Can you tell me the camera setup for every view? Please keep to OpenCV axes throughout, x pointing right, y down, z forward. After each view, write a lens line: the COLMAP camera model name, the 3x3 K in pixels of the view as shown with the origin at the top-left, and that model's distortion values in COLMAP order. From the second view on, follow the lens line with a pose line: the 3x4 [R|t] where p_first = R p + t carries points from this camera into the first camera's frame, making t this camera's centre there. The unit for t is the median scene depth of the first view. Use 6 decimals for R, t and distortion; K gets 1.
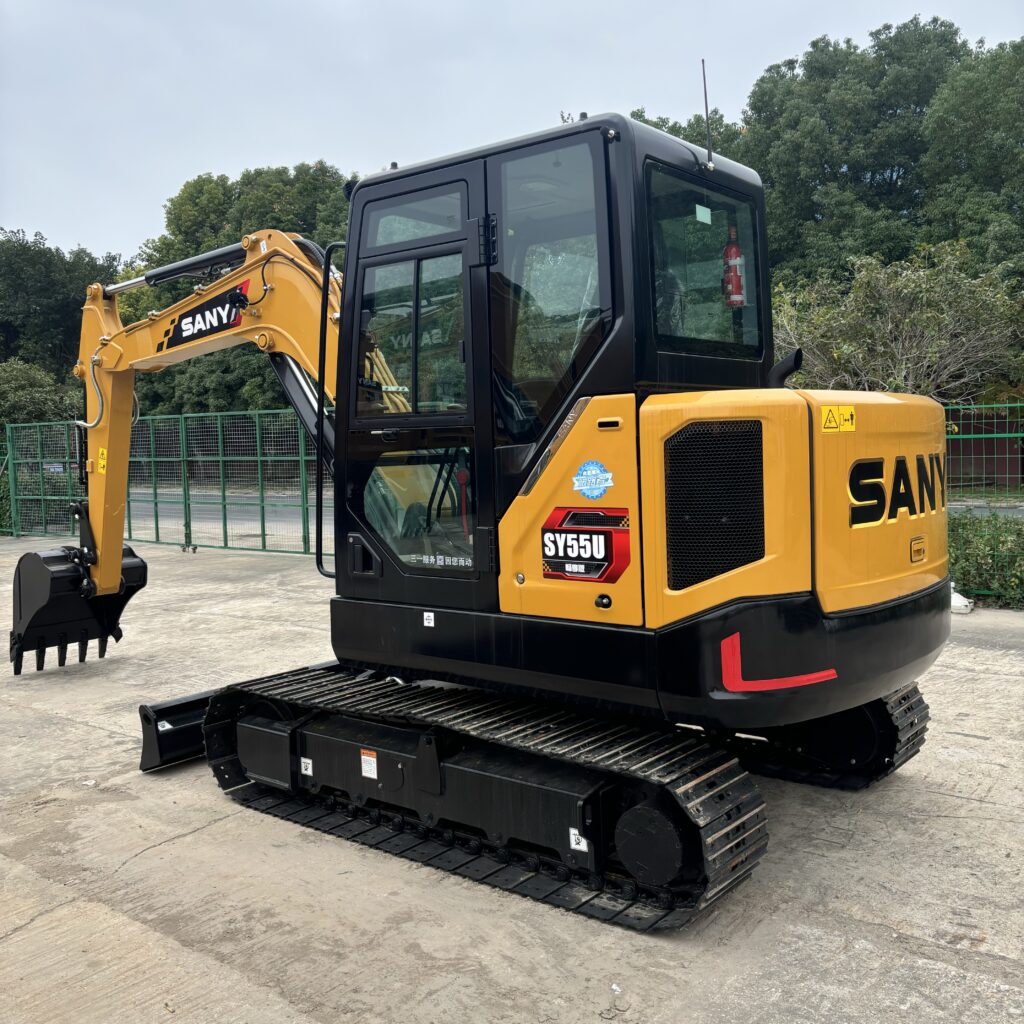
lens RADIAL K [[1040.4, 0, 513.4], [0, 1040.4, 501.4], [0, 0, 1]] dist [0.017526, 0.011489]
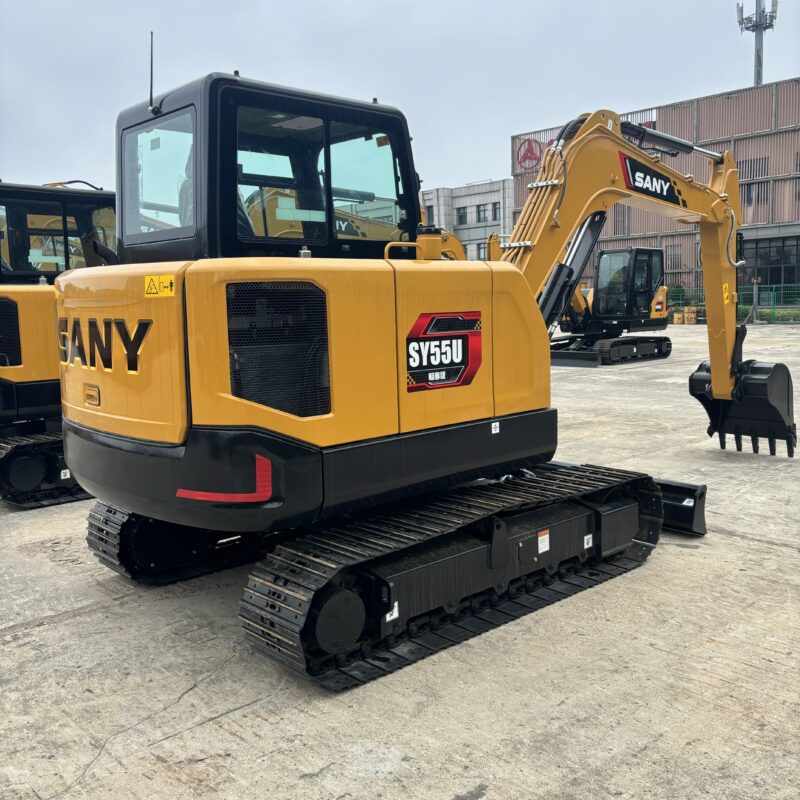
lens RADIAL K [[812.8, 0, 401.1], [0, 812.8, 391.7], [0, 0, 1]] dist [0.017526, 0.011489]
pose [[-0.147084, 0.147927, -0.978000, 1.298753], [-0.035413, 0.987332, 0.154665, -0.121548], [0.988490, 0.057383, -0.139983, 1.524715]]
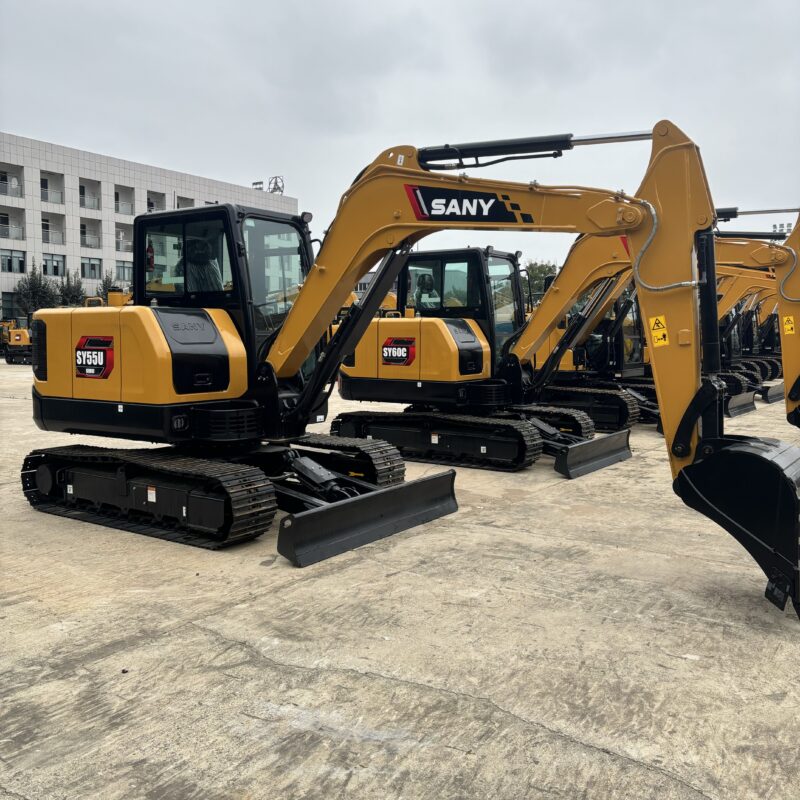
lens RADIAL K [[797.9, 0, 406.3], [0, 797.9, 398.7], [0, 0, 1]] dist [0.016747, -0.013372]
pose [[-0.995930, 0.033626, -0.083619, -0.242117], [0.021472, 0.989604, 0.142210, -0.164610], [0.087532, 0.139836, -0.986298, 3.259738]]
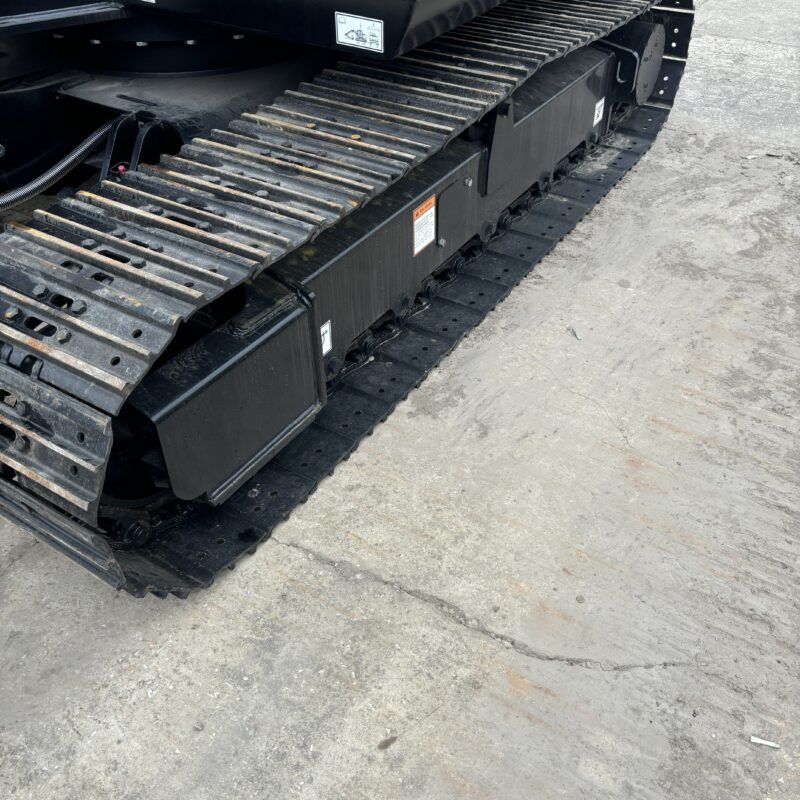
lens RADIAL K [[797.9, 0, 406.3], [0, 797.9, 398.7], [0, 0, 1]] dist [0.016747, -0.013372]
pose [[-0.117904, -0.614167, 0.780319, -0.611431], [0.070248, 0.778673, 0.623485, 0.073294], [-0.990537, 0.128327, -0.048665, 1.227248]]
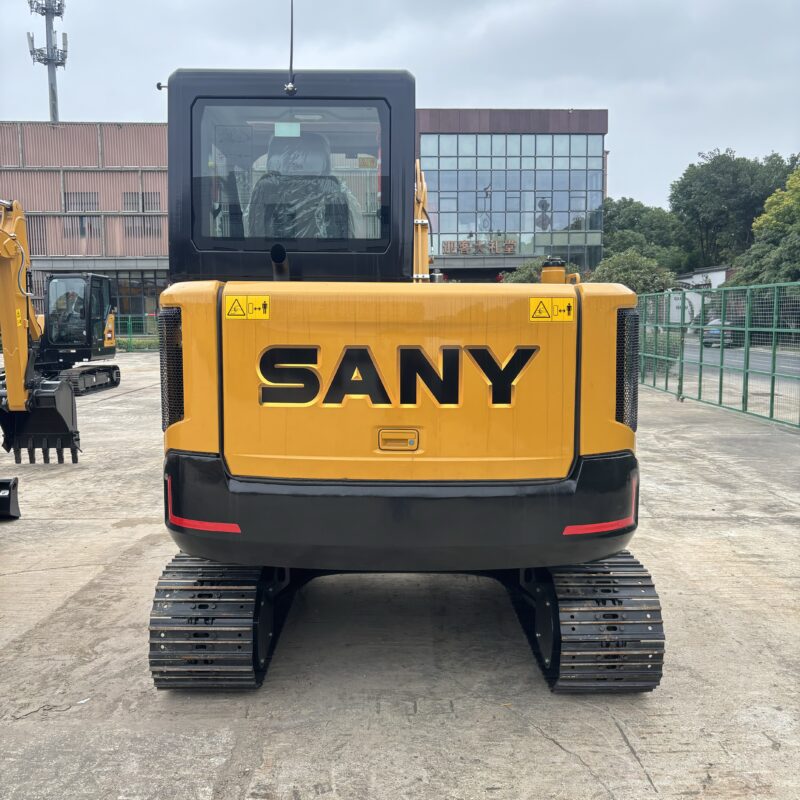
lens RADIAL K [[811.6, 0, 396.3], [0, 811.6, 397.8], [0, 0, 1]] dist [0.014231, 0.009691]
pose [[0.631890, 0.105658, -0.767823, 0.996327], [-0.066201, 0.994402, 0.082356, -0.058792], [0.772226, -0.001210, 0.635347, 0.517847]]
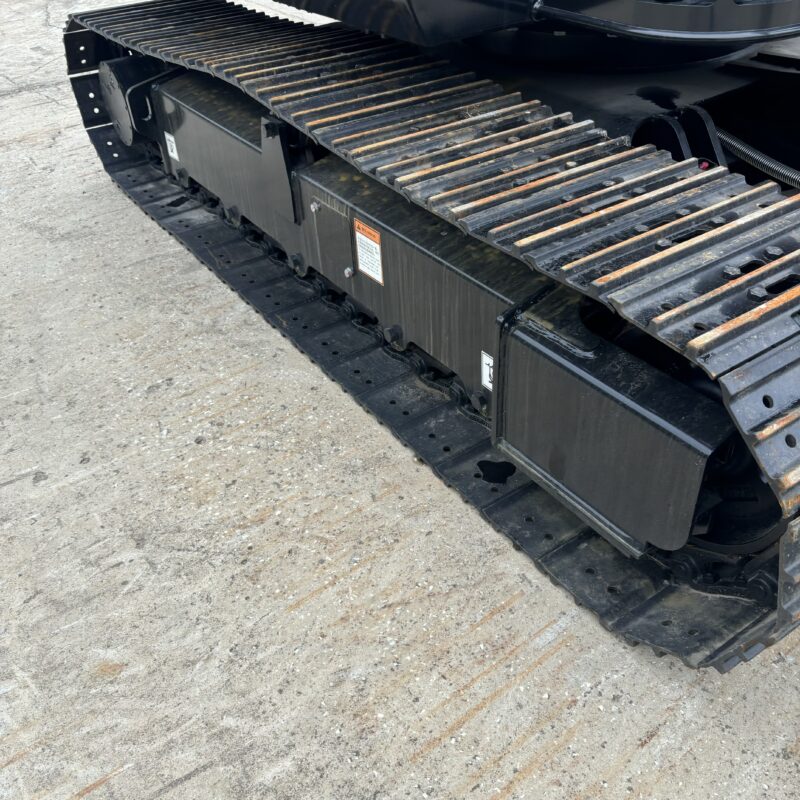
lens RADIAL K [[797.9, 0, 406.3], [0, 797.9, 398.7], [0, 0, 1]] dist [0.016747, -0.013372]
pose [[-0.960742, -0.107653, 0.255707, 0.019402], [0.084971, 0.763195, 0.640557, 0.049319], [-0.264112, 0.637138, -0.724086, 1.936760]]
